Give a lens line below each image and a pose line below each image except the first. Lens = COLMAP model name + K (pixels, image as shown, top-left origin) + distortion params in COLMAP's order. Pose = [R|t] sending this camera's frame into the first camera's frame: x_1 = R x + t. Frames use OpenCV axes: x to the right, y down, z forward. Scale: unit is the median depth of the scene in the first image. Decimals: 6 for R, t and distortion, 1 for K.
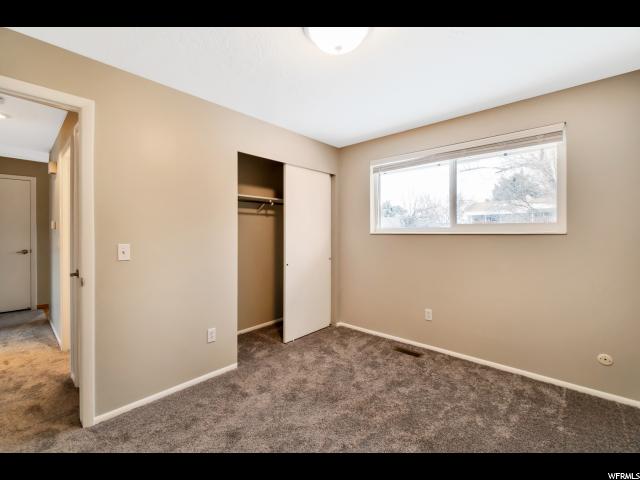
lens RADIAL K [[276.9, 0, 316.8], [0, 276.9, 238.6], [0, 0, 1]] dist [-0.001571, -0.000224]
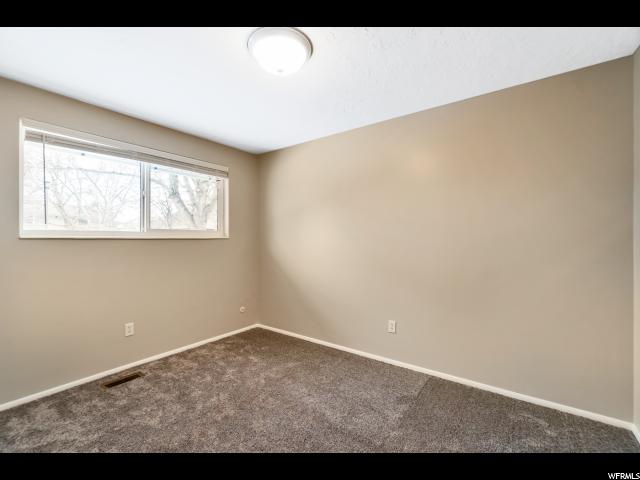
lens RADIAL K [[276.9, 0, 316.8], [0, 276.9, 238.6], [0, 0, 1]] dist [-0.001571, -0.000224]
pose [[-0.085893, 0.002663, 0.996301, -0.578629], [0.019702, 0.999805, -0.000974, -0.002045], [-0.996110, 0.019545, -0.085929, 0.515654]]
